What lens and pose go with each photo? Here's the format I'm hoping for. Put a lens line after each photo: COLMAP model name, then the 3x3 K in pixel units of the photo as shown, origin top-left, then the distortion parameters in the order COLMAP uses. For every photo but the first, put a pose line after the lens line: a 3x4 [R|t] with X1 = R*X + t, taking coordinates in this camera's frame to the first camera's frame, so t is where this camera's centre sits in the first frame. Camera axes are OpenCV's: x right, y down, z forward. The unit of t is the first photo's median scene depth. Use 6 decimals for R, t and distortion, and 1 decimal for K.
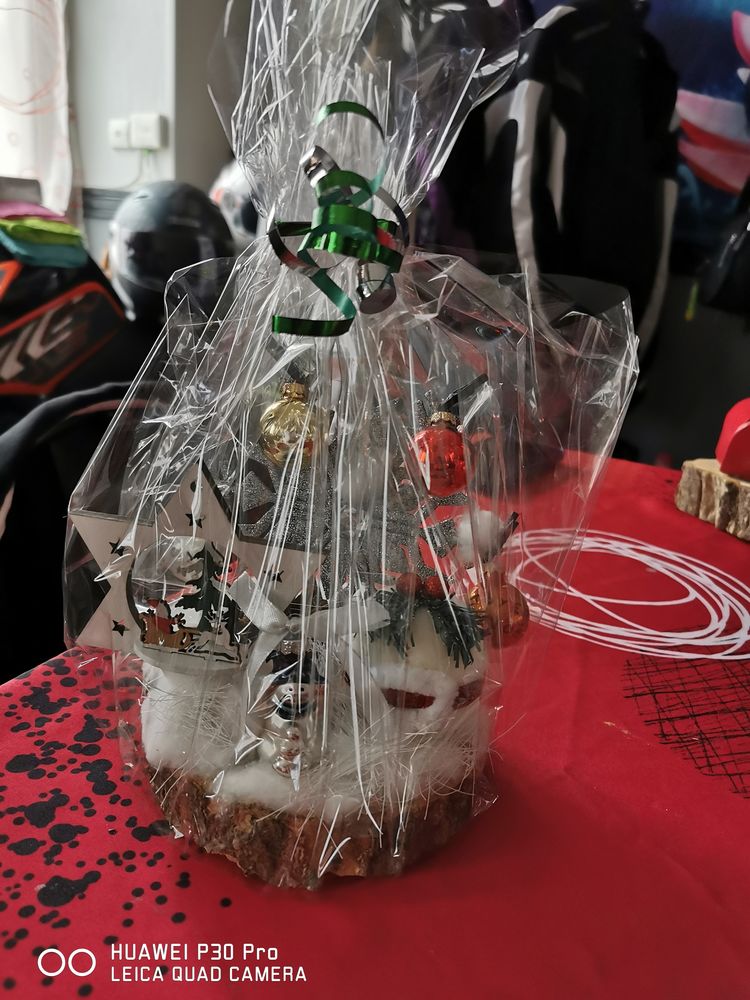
lens RADIAL K [[813.4, 0, 375.0], [0, 813.4, 500.0], [0, 0, 1]] dist [0.036866, -0.006976]
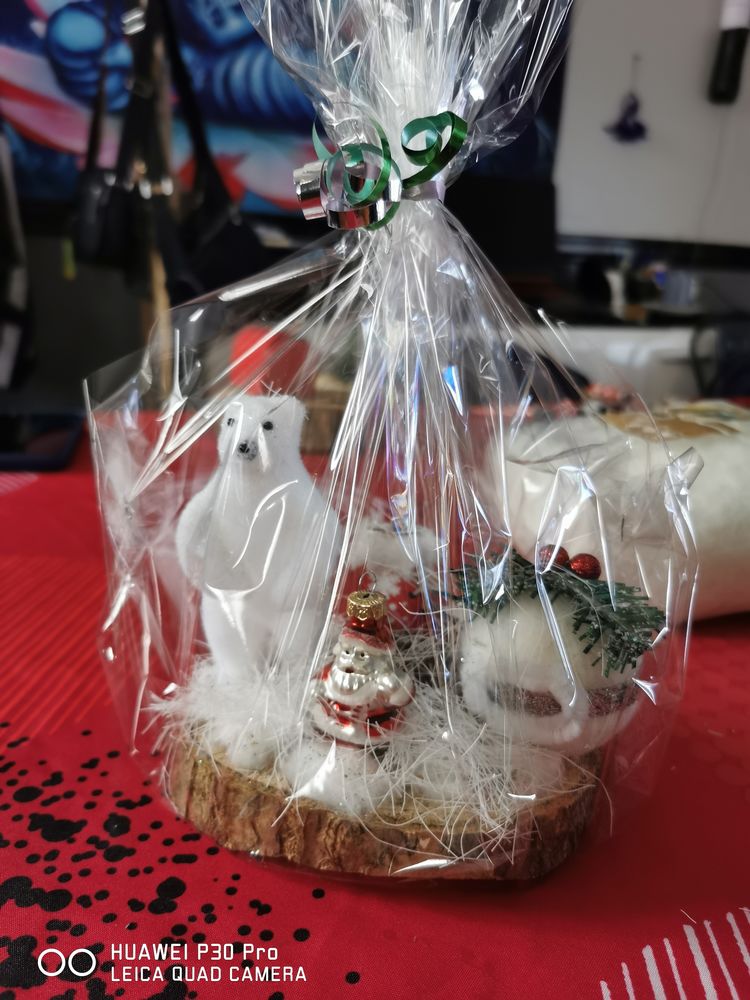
lens RADIAL K [[811.6, 0, 390.3], [0, 811.6, 530.2], [0, 0, 1]] dist [-0.010440, -0.005678]
pose [[0.668945, -0.285846, 0.686152, -0.435038], [0.233016, 0.957214, 0.171596, -0.019159], [-0.705845, 0.045096, 0.706930, 0.209334]]
